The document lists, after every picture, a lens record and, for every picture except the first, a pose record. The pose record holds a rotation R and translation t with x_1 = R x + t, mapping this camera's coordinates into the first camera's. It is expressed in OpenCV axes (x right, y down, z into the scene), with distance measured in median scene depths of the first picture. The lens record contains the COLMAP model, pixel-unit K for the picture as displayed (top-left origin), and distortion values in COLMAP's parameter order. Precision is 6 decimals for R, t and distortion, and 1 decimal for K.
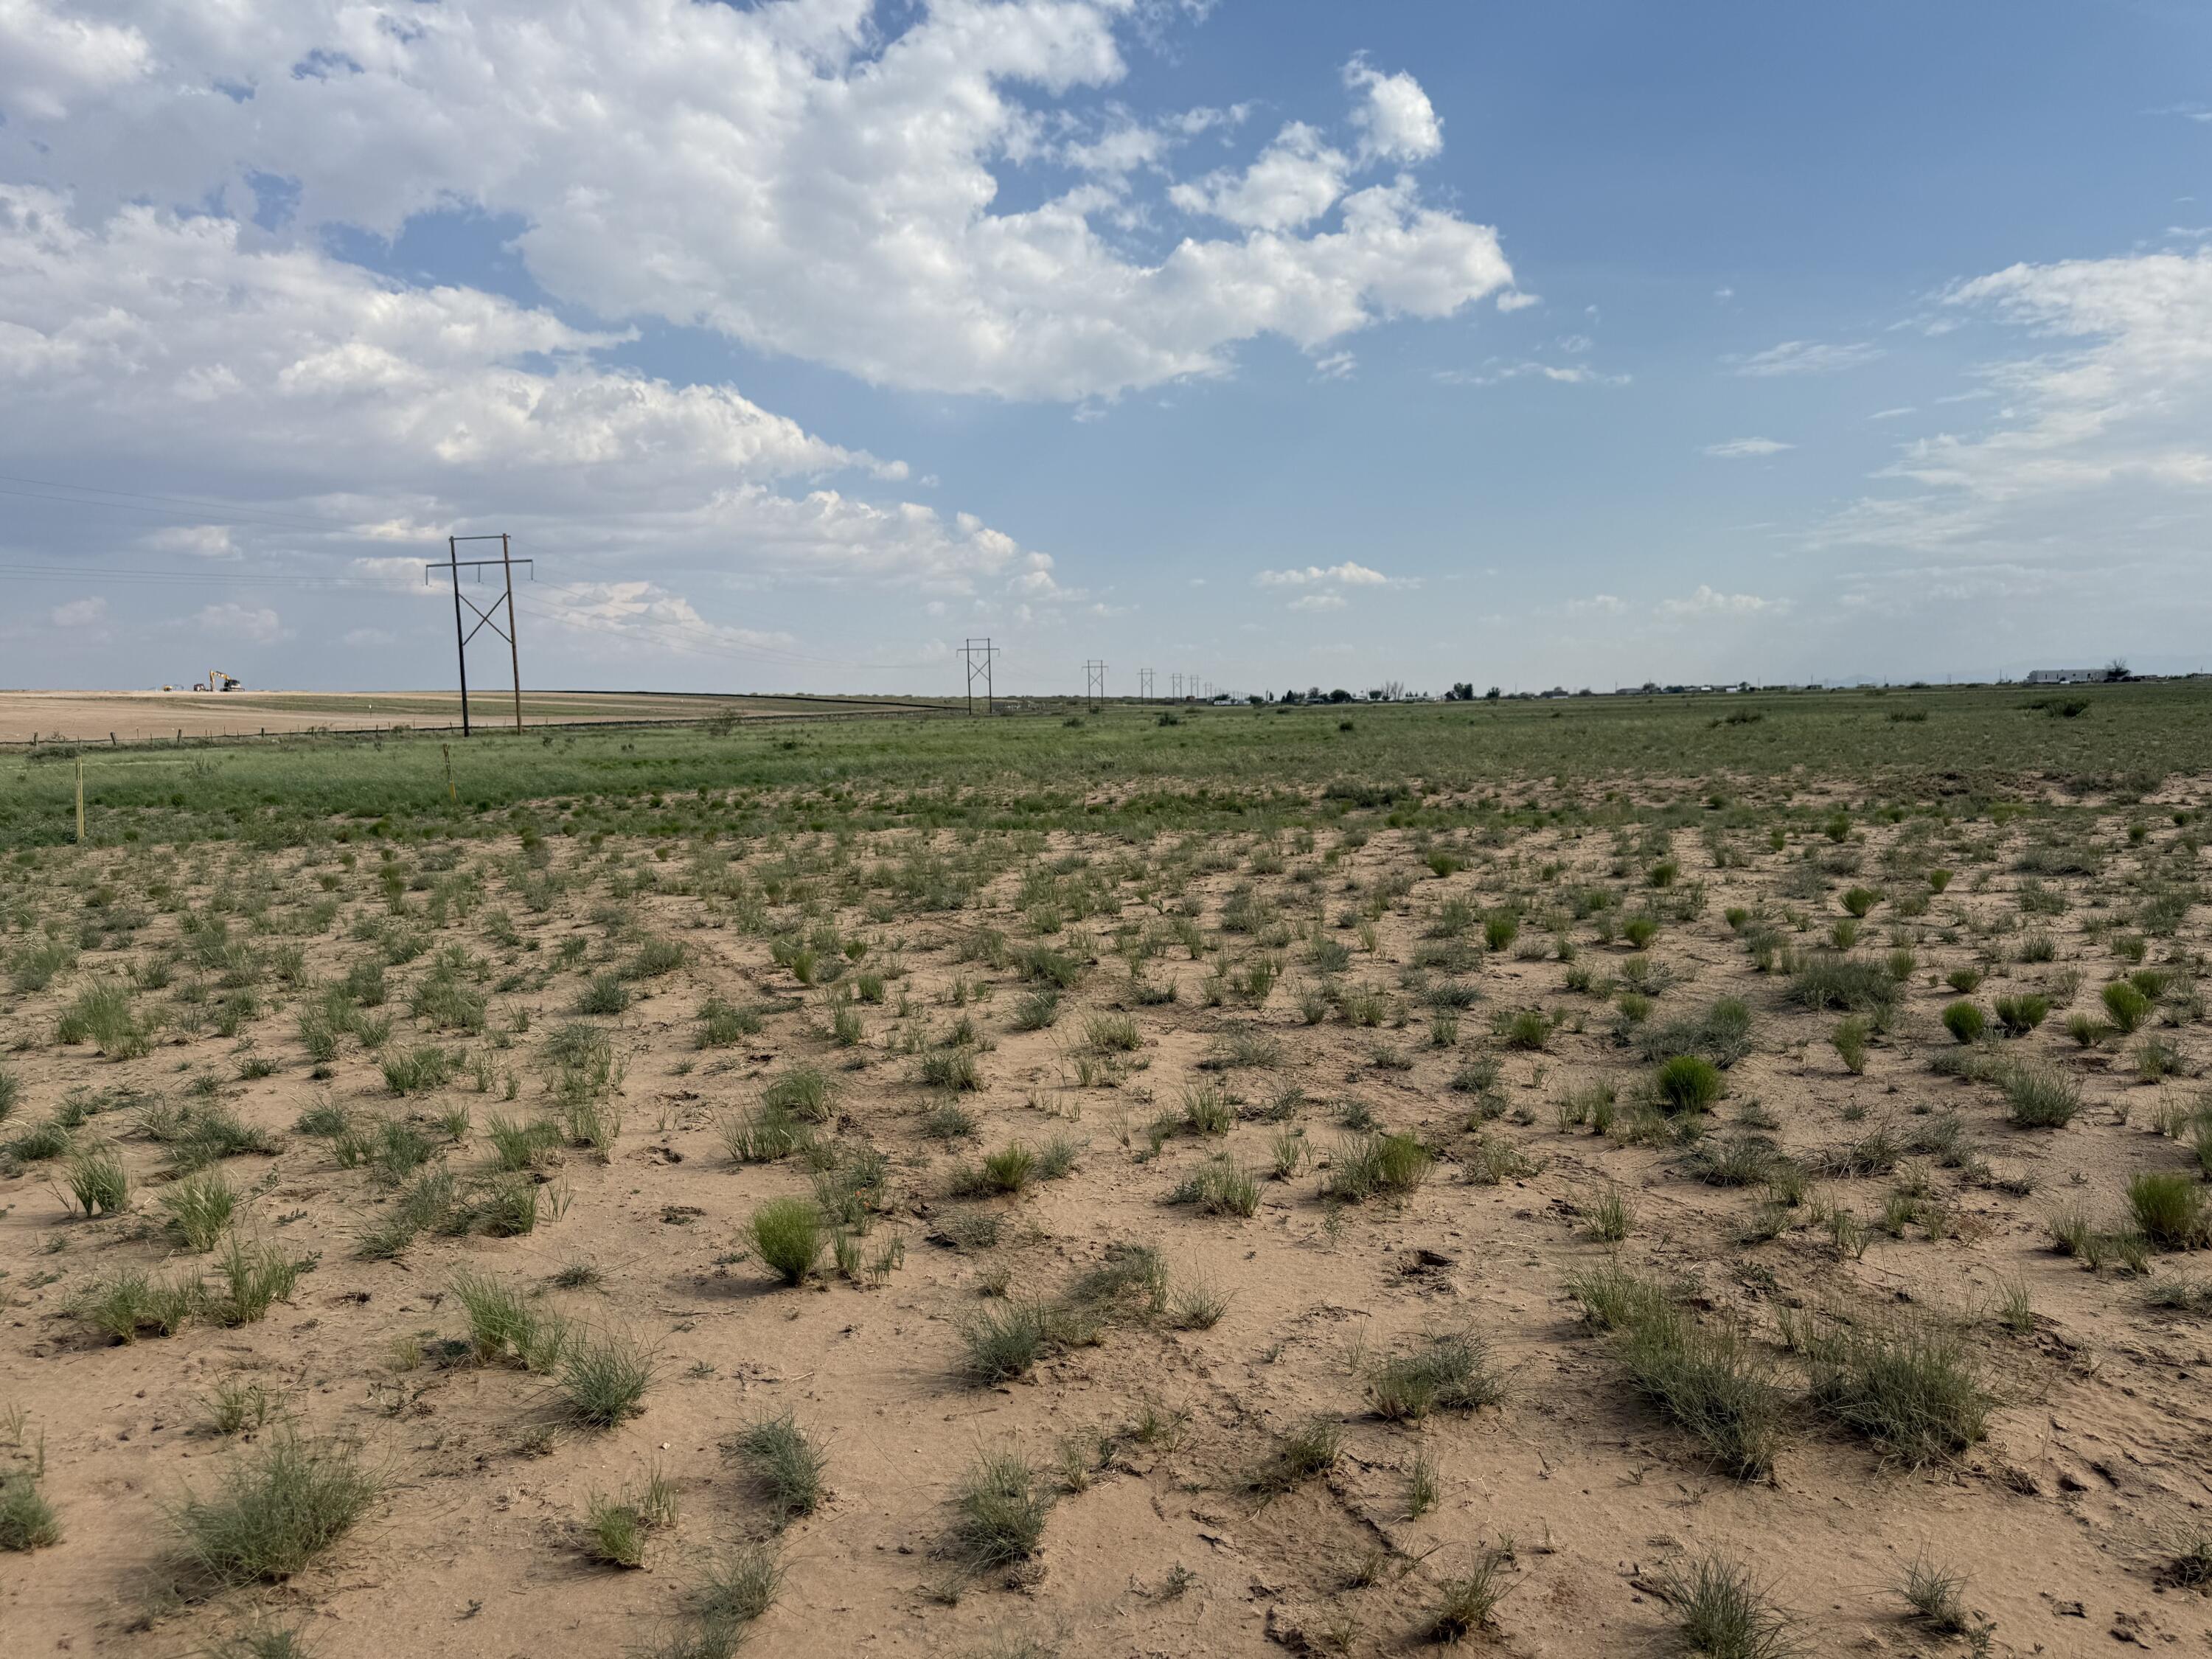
lens RADIAL K [[1557.5, 0, 1005.6], [0, 1557.5, 834.4], [0, 0, 1]] dist [0.027286, -0.011803]
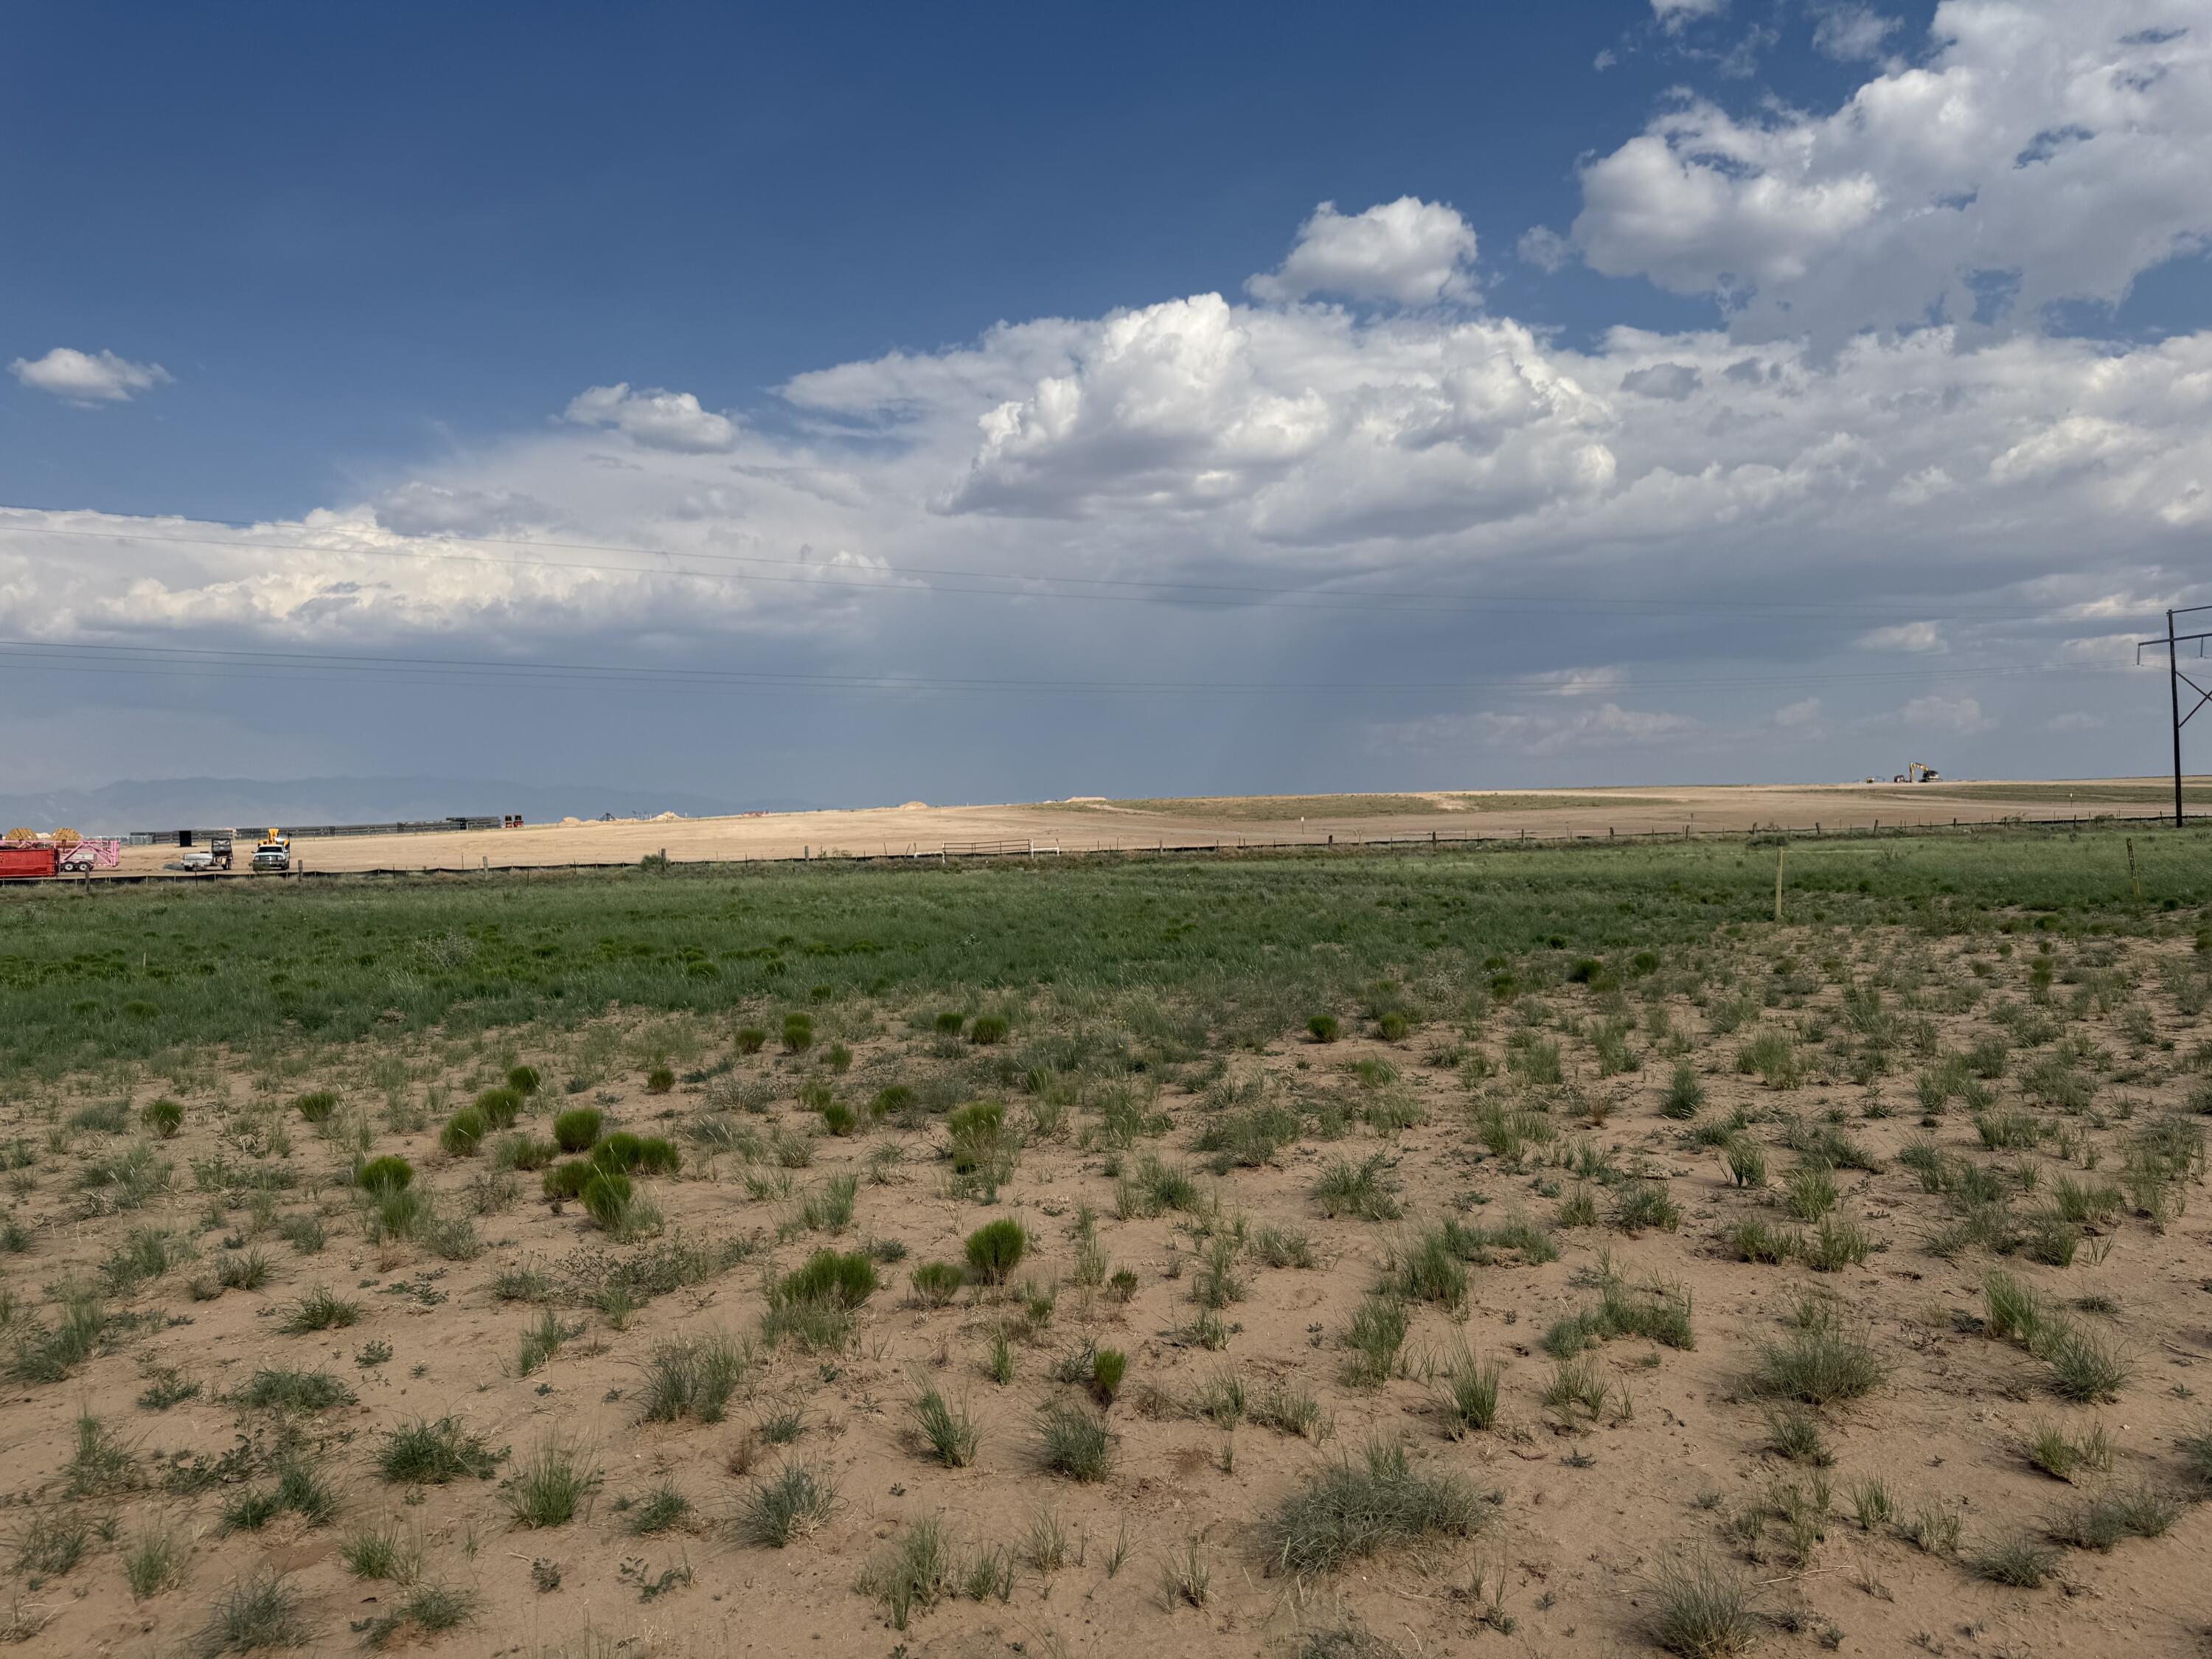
lens RADIAL K [[1549.8, 0, 1106.0], [0, 1549.8, 829.5], [0, 0, 1]] dist [-0.025097, -0.029952]
pose [[0.578573, 0.008033, -0.815591, 0.090099], [-0.055880, 0.997992, -0.029811, -0.000154], [0.813714, 0.062823, 0.577860, -0.118257]]
